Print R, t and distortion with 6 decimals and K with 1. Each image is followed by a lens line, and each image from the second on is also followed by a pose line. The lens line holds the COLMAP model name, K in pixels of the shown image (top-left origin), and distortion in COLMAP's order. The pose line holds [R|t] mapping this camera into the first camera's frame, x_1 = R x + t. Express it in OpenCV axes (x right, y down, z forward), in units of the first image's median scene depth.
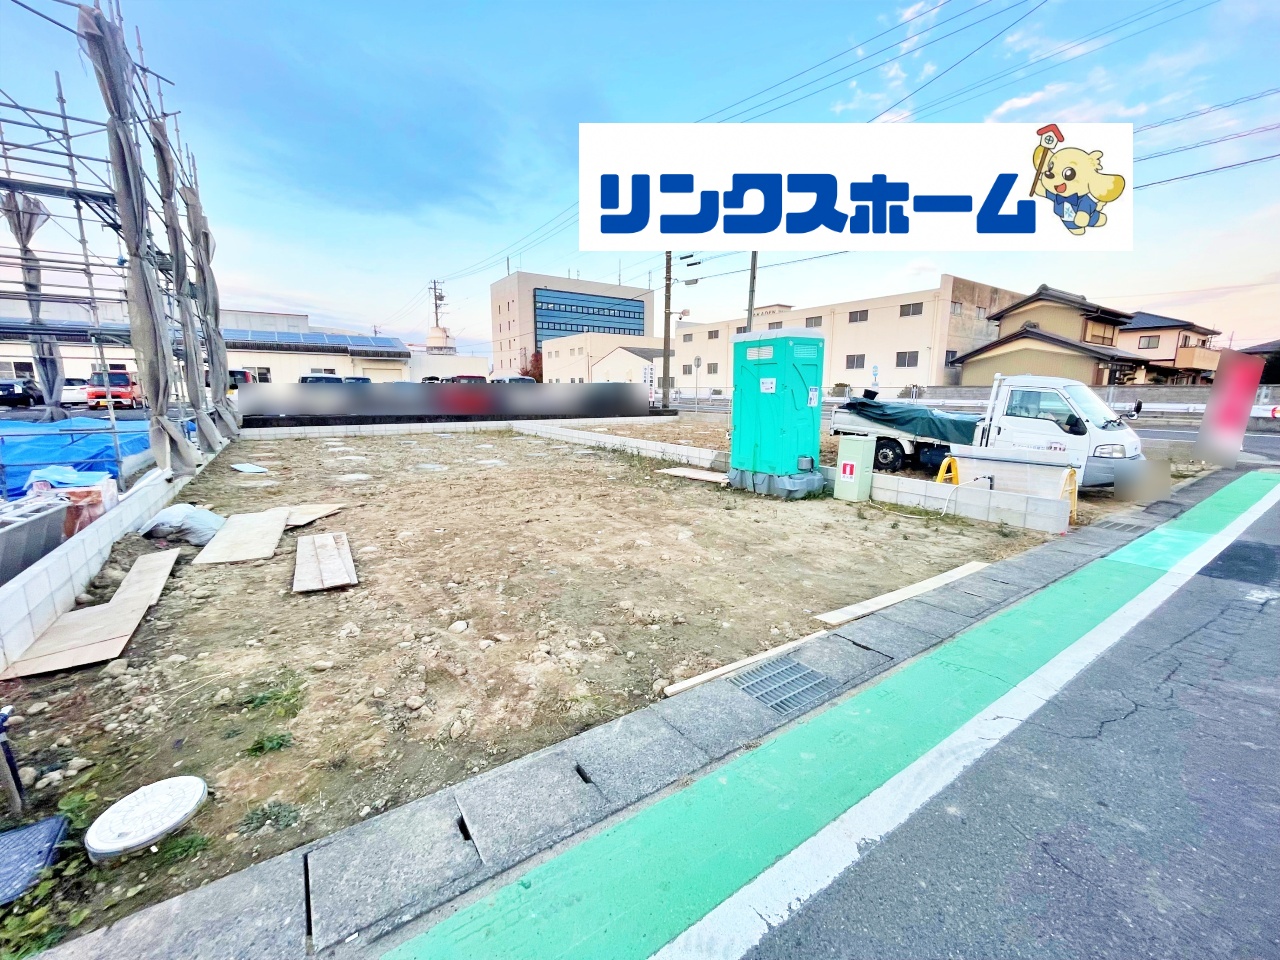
lens RADIAL K [[515.9, 0, 637.2], [0, 515.9, 477.5], [0, 0, 1]] dist [-0.004195, 0.000067]
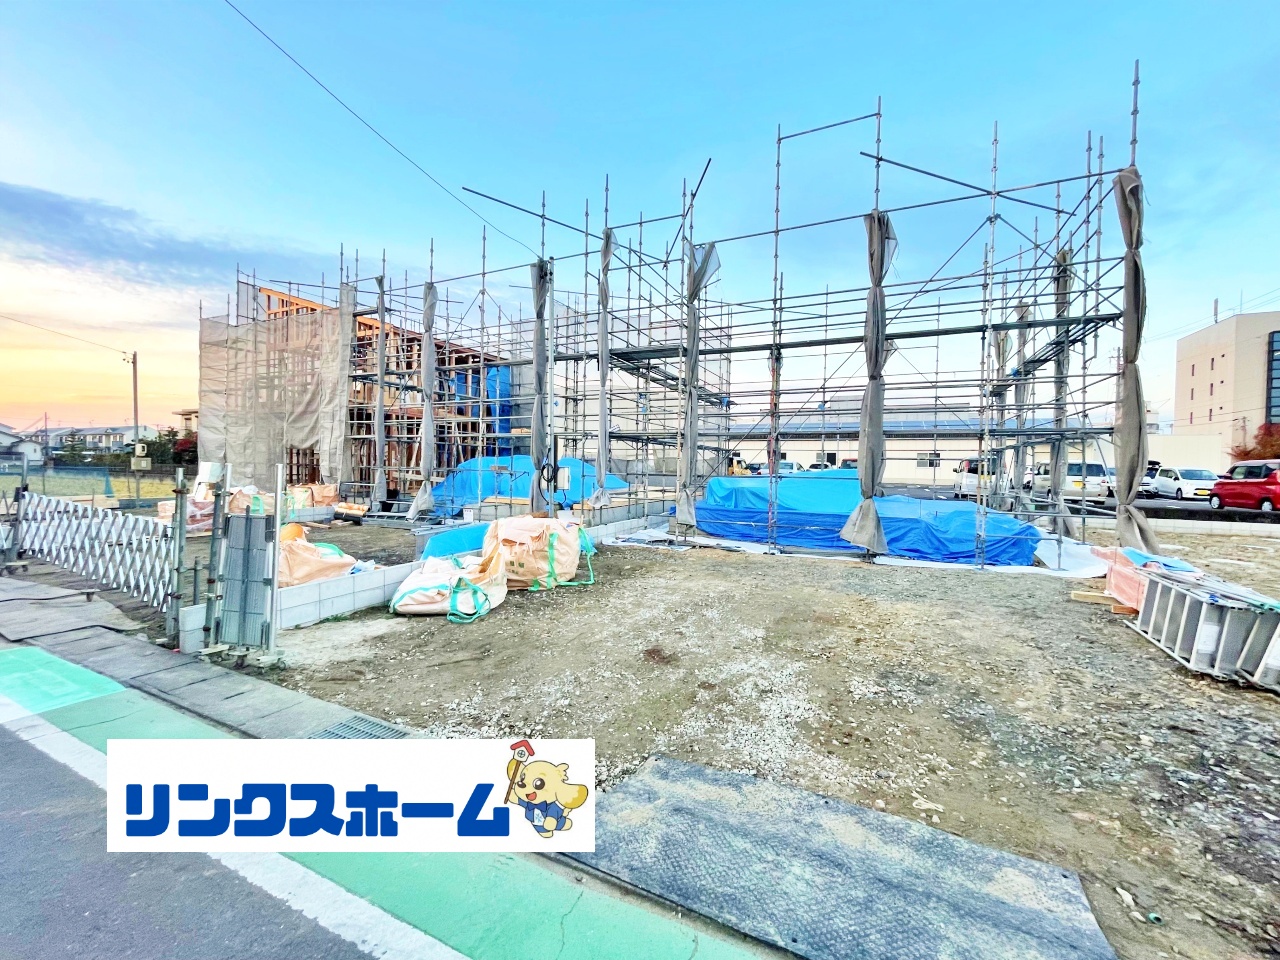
lens RADIAL K [[515.9, 0, 638.2], [0, 515.9, 473.9], [0, 0, 1]] dist [-0.004195, 0.000067]
pose [[0.510347, 0.017624, -0.859788, -0.103381], [-0.158225, 0.984646, -0.073735, 0.010511], [0.845287, 0.173671, 0.505300, -0.078128]]
